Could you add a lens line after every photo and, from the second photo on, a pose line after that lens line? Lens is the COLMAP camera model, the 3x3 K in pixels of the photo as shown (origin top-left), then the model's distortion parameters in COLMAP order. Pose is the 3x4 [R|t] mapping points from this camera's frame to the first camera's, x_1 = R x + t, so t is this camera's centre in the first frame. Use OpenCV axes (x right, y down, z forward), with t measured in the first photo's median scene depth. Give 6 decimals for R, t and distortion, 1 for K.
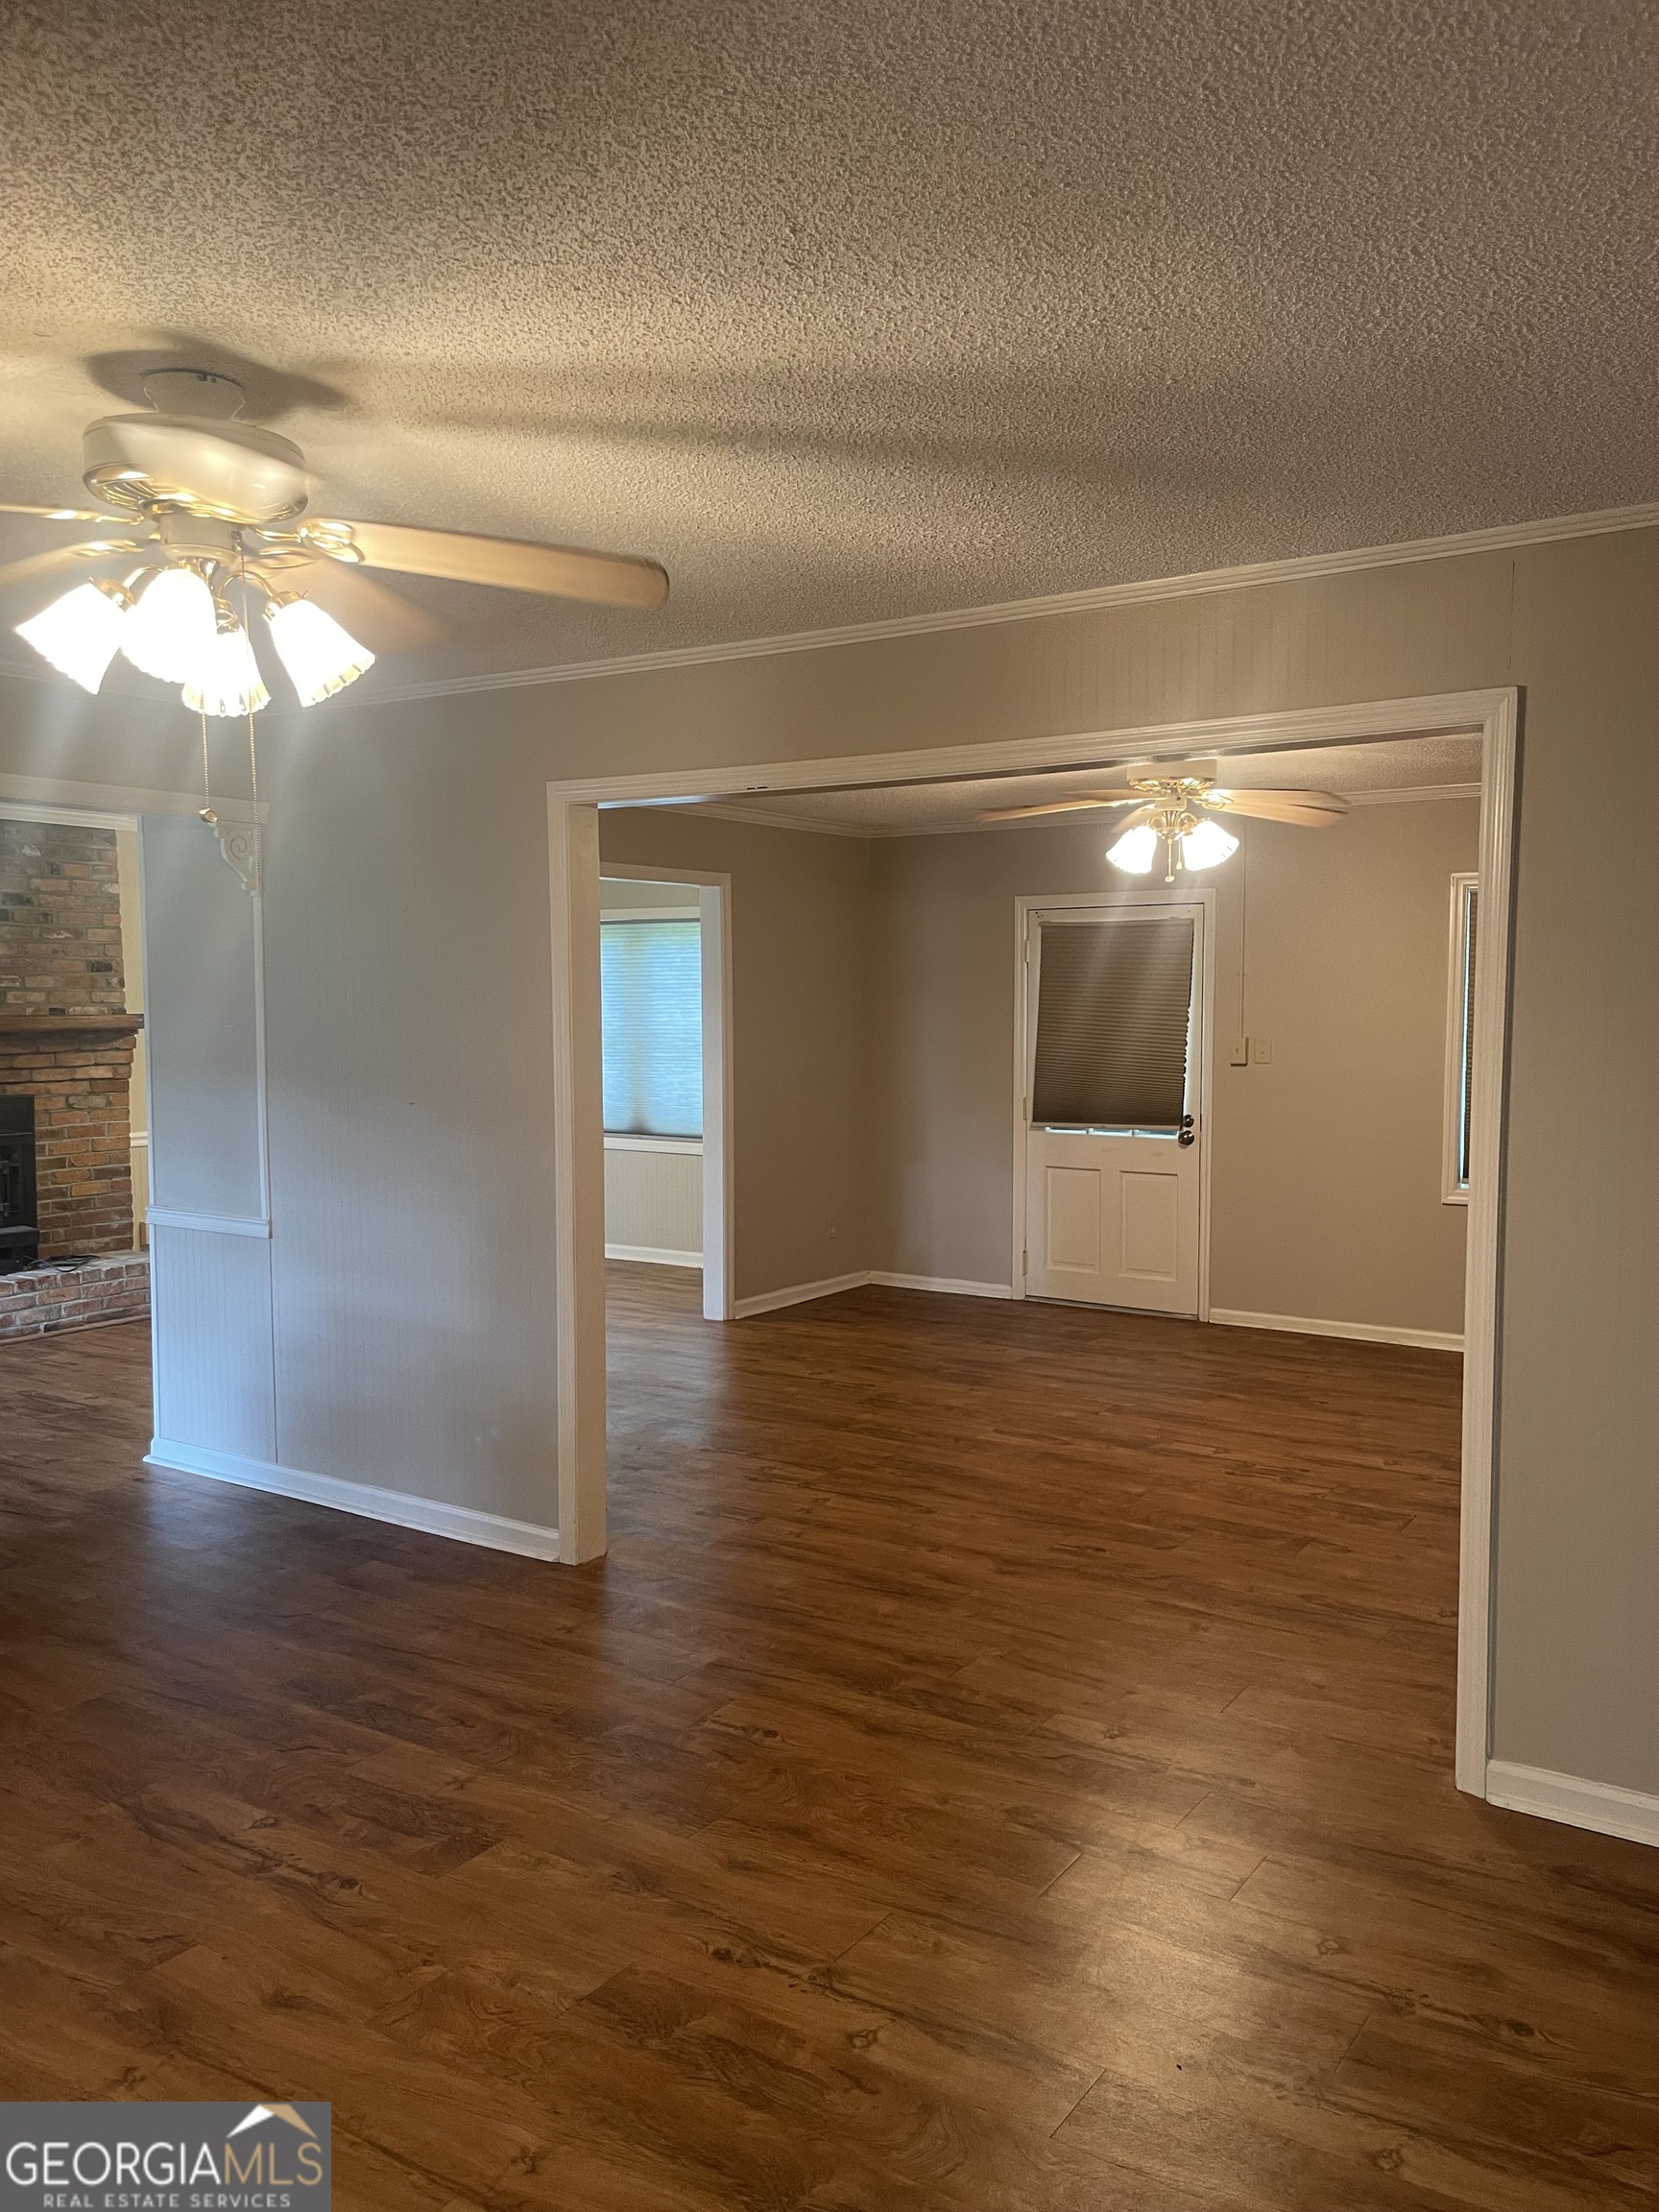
lens RADIAL K [[1685.2, 0, 836.8], [0, 1685.2, 1106.4], [0, 0, 1]] dist [0.037876, -0.018251]
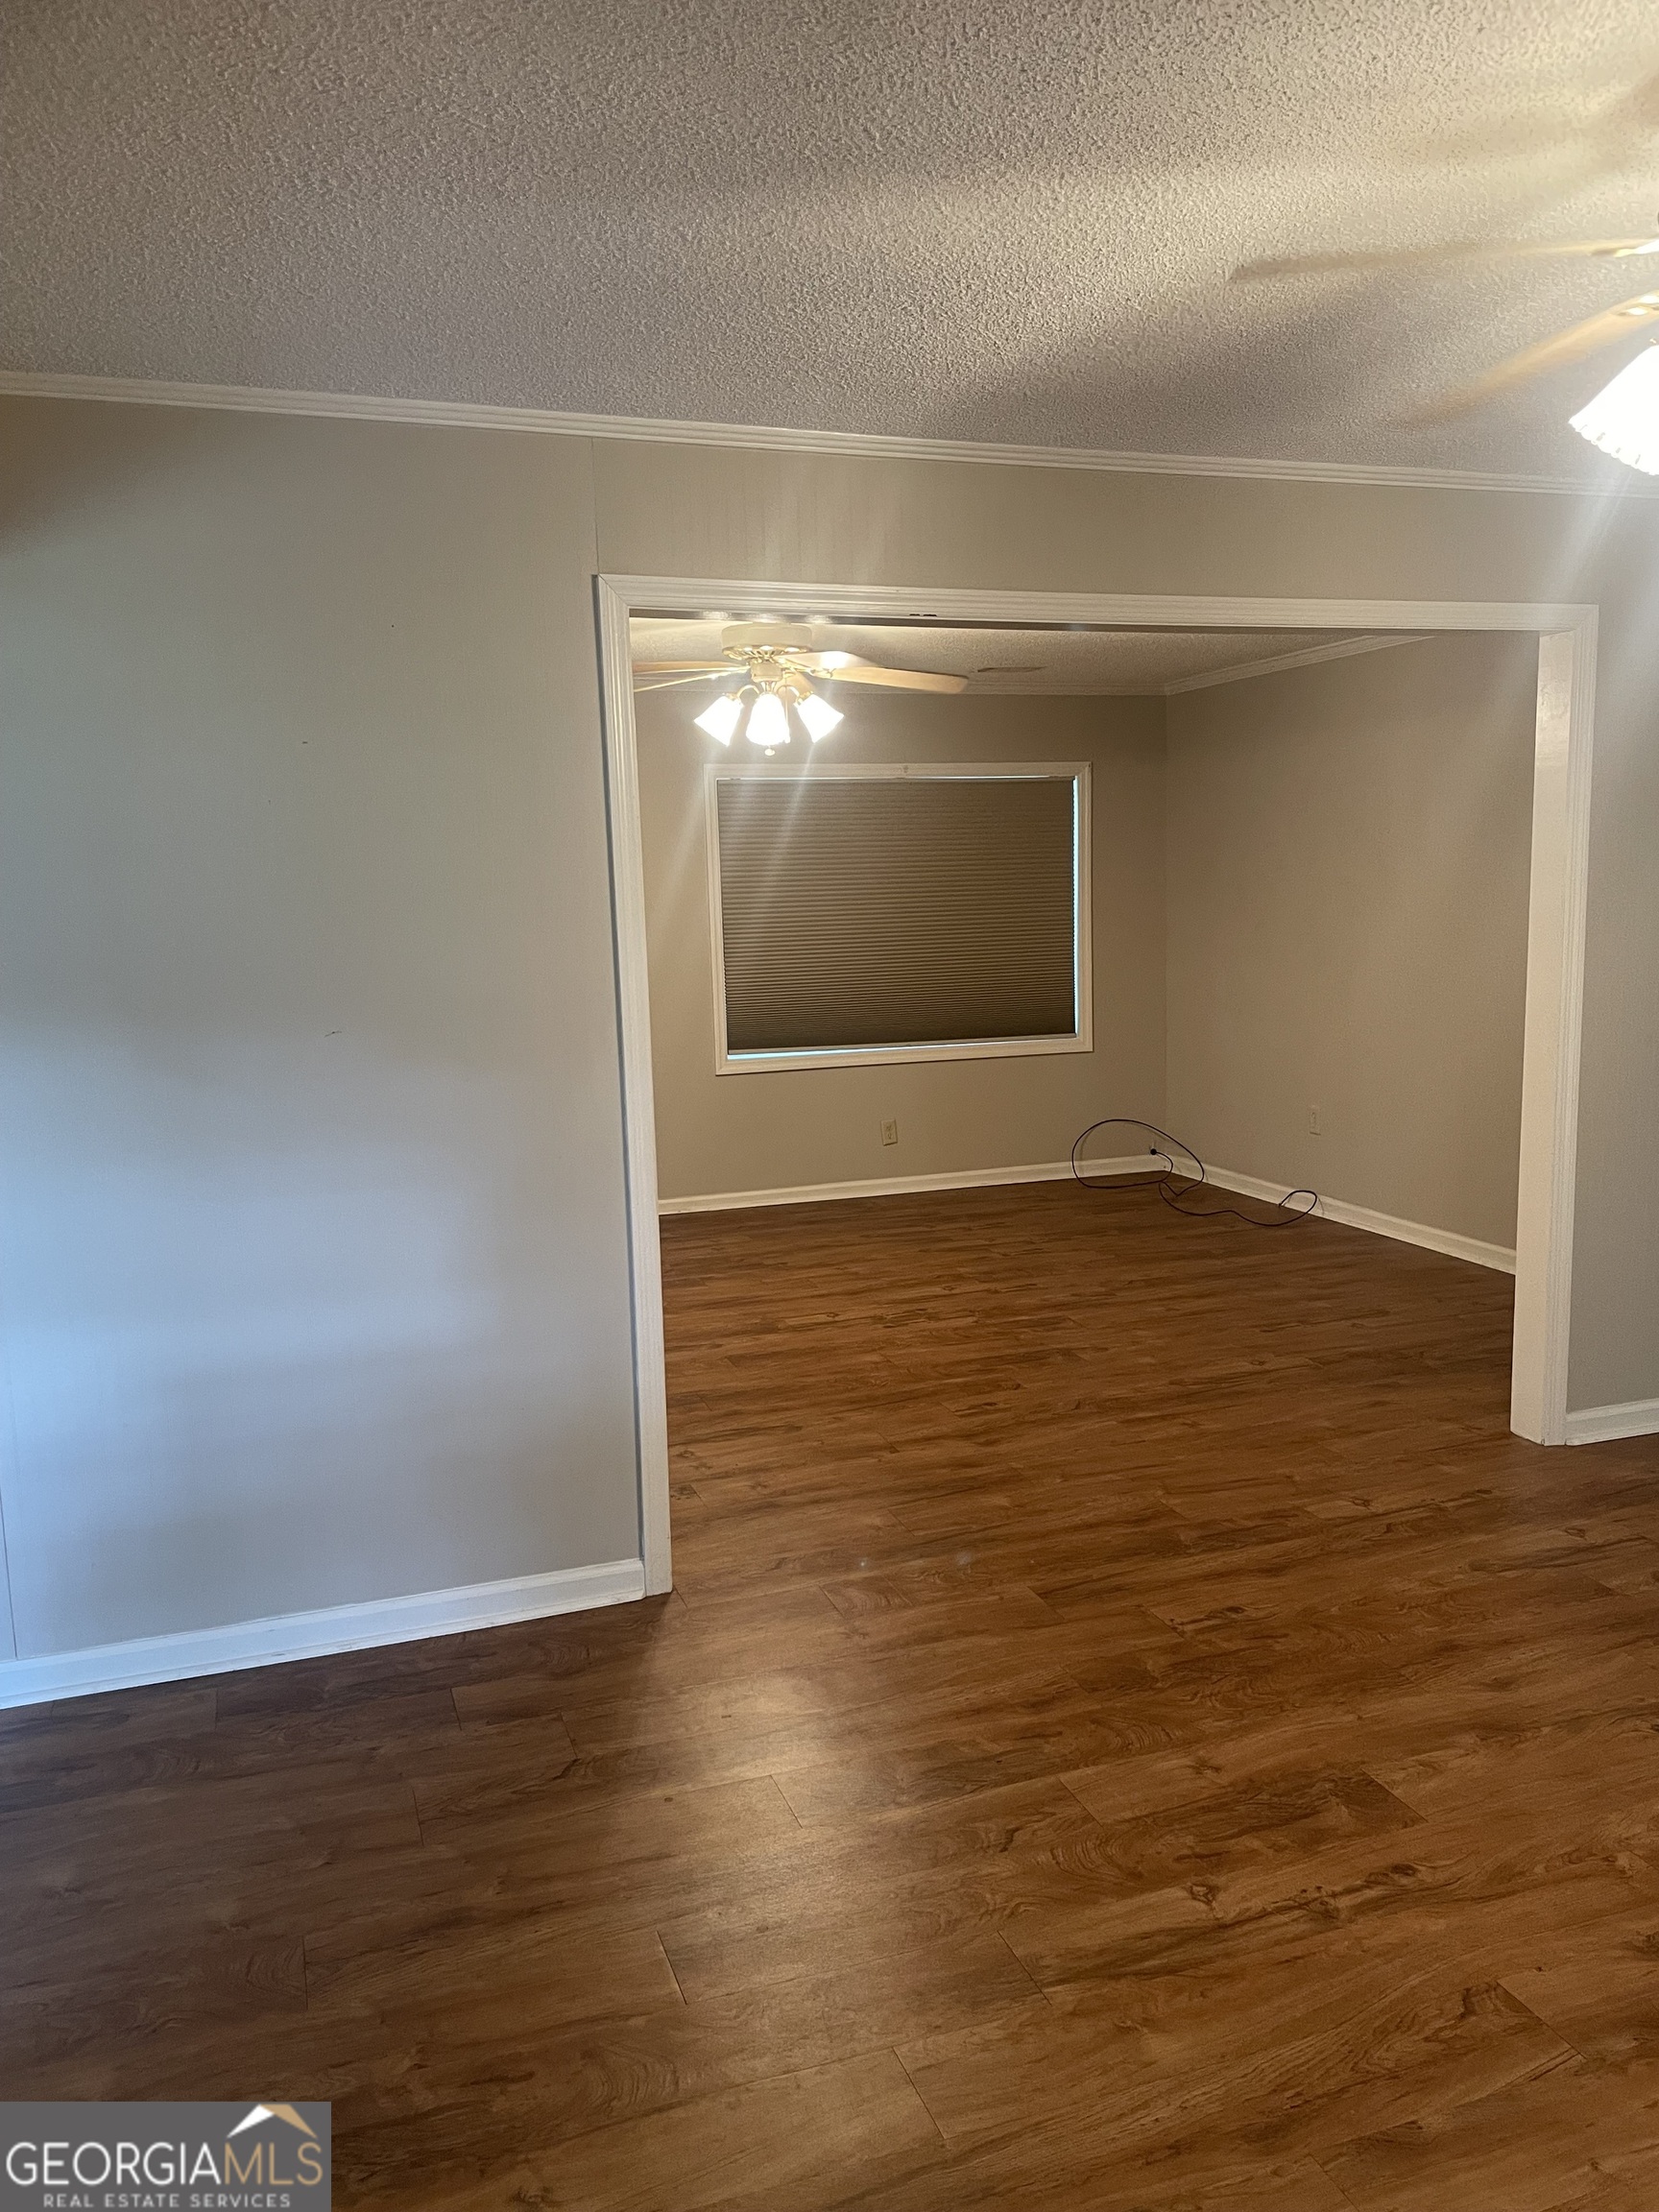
lens RADIAL K [[1685.2, 0, 832.1], [0, 1685.2, 1109.8], [0, 0, 1]] dist [0.037876, -0.018251]
pose [[0.600983, -0.124126, 0.789564, -0.691347], [0.082918, 0.992220, 0.092871, -0.022295], [-0.794949, 0.009655, 0.606599, 0.437863]]
